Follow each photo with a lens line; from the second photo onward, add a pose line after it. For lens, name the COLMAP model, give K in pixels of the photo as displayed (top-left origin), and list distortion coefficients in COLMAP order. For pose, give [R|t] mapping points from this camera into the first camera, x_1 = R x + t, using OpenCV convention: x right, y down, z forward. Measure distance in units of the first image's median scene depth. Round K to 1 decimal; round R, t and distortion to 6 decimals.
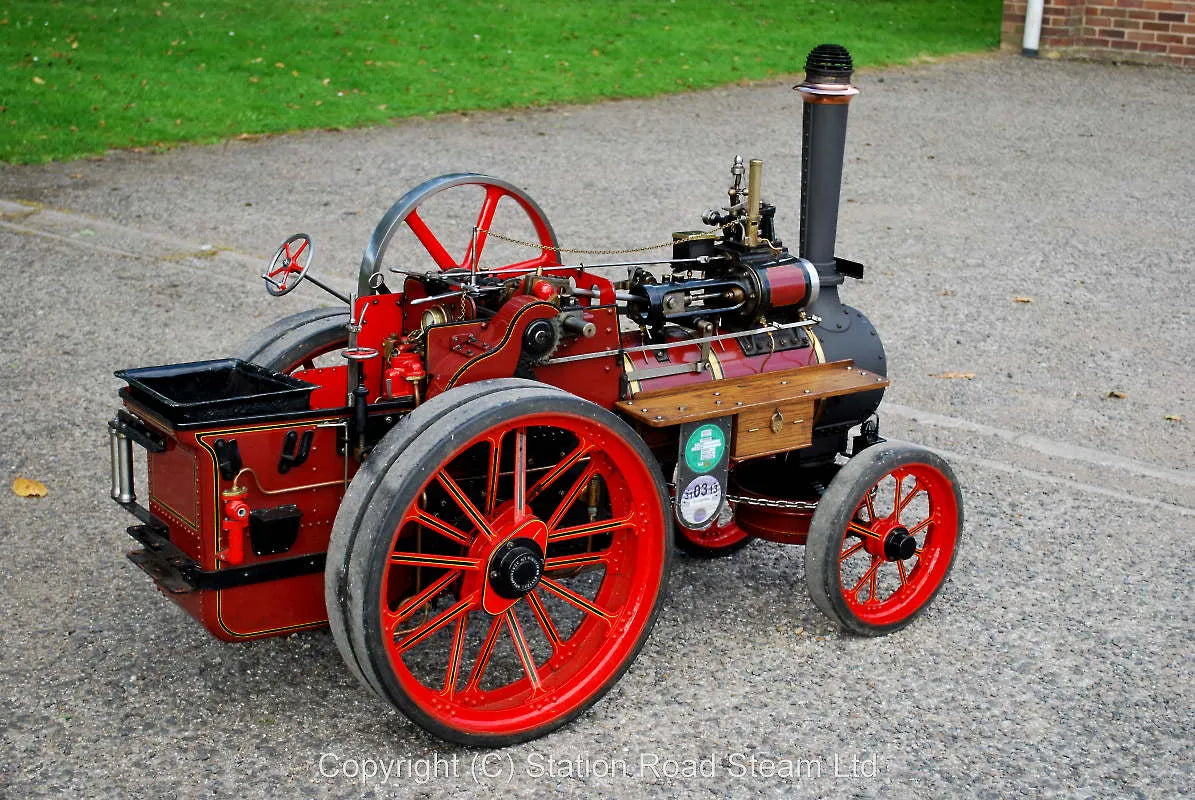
lens RADIAL K [[1827.7, 0, 597.5], [0, 1827.7, 400.0], [0, 0, 1]] dist [0.003530, 0.016004]
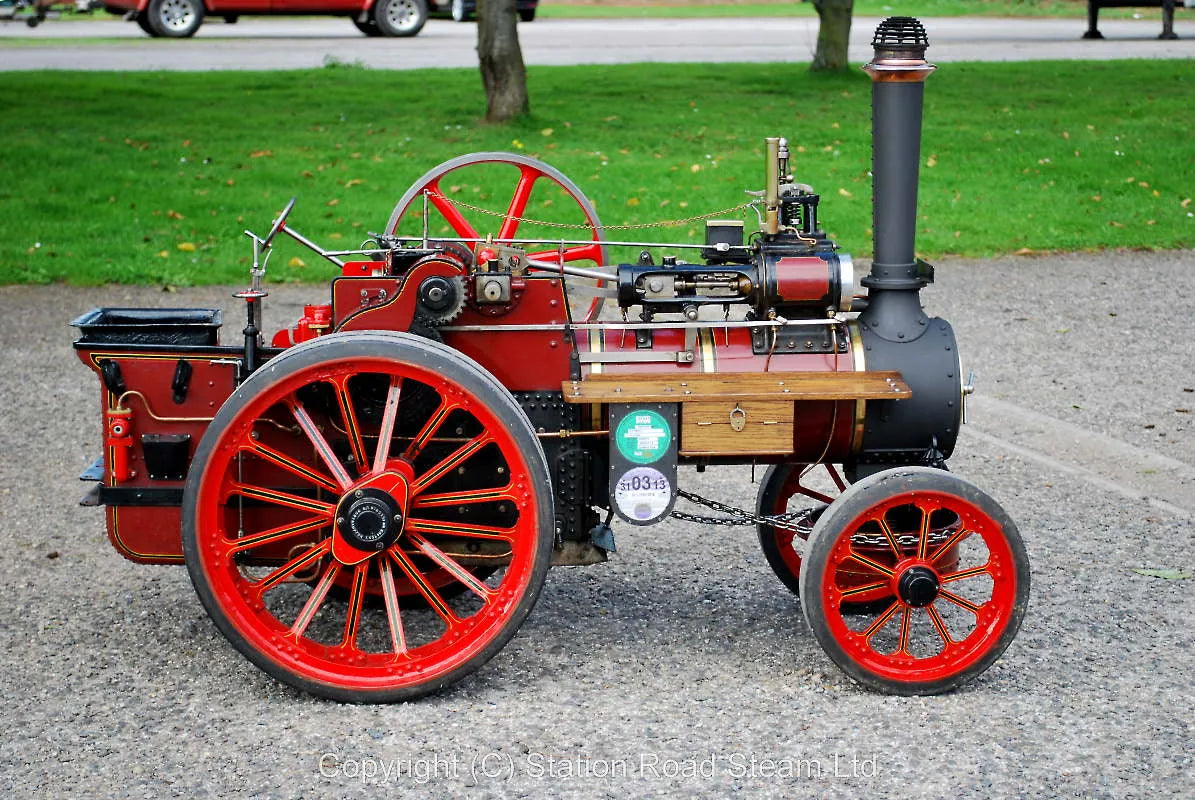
lens RADIAL K [[2149.3, 0, 597.5], [0, 2149.3, 400.0], [0, 0, 1]] dist [0.035638, -0.028749]
pose [[0.841430, 0.056547, -0.537400, 0.621279], [-0.114555, 0.990572, -0.075132, 0.092284], [0.528084, 0.124780, 0.839974, 0.072688]]
